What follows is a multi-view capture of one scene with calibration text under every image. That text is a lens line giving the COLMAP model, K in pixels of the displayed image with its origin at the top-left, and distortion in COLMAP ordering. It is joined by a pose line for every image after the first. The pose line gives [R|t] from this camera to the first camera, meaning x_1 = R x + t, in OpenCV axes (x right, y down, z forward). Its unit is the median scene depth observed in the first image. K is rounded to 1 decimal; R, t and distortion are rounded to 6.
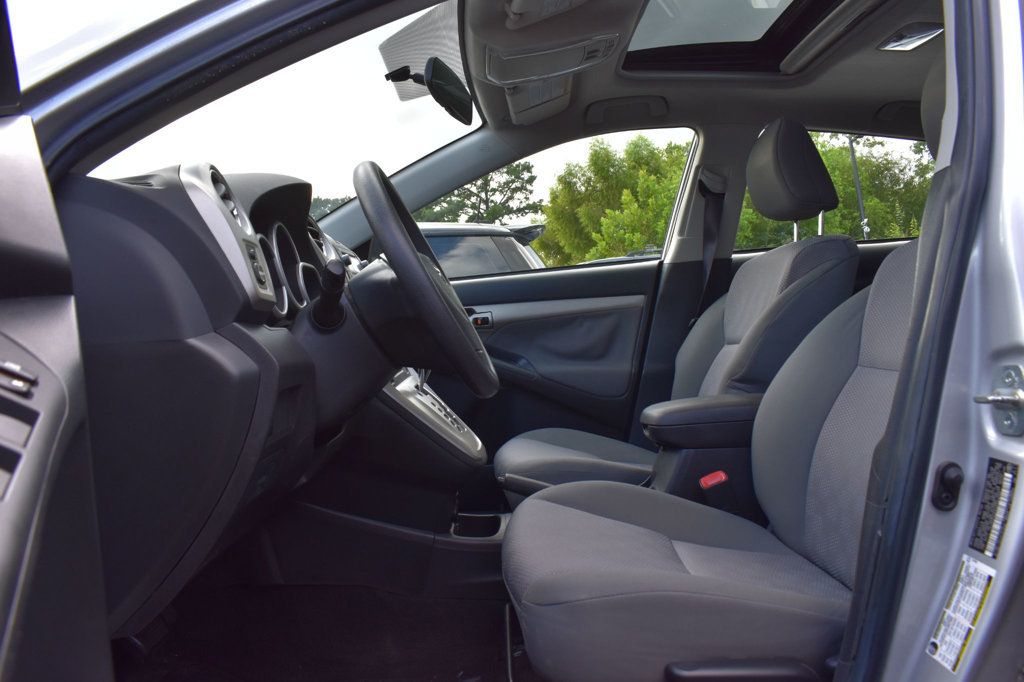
lens RADIAL K [[794.1, 0, 509.5], [0, 794.1, 339.7], [0, 0, 1]] dist [-0.084606, -0.001428]
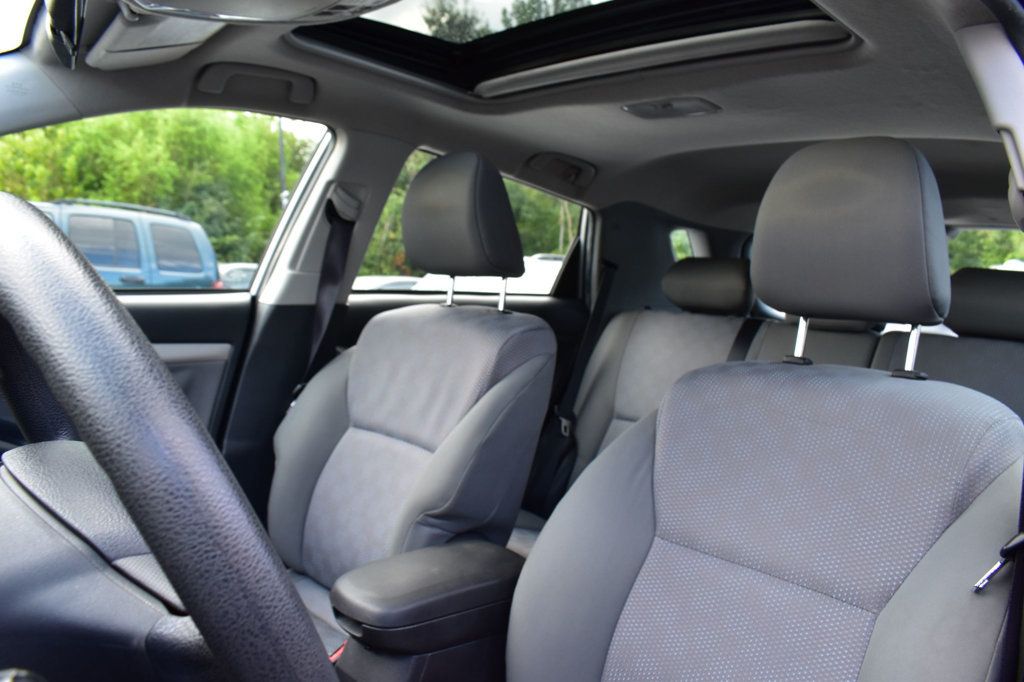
lens RADIAL K [[794.1, 0, 512.4], [0, 794.1, 341.8], [0, 0, 1]] dist [-0.084606, -0.001428]
pose [[0.734349, 0.056531, 0.676414, -0.123898], [-0.094966, 0.995281, 0.019920, -0.099602], [-0.672096, -0.078864, 0.736253, 0.324576]]
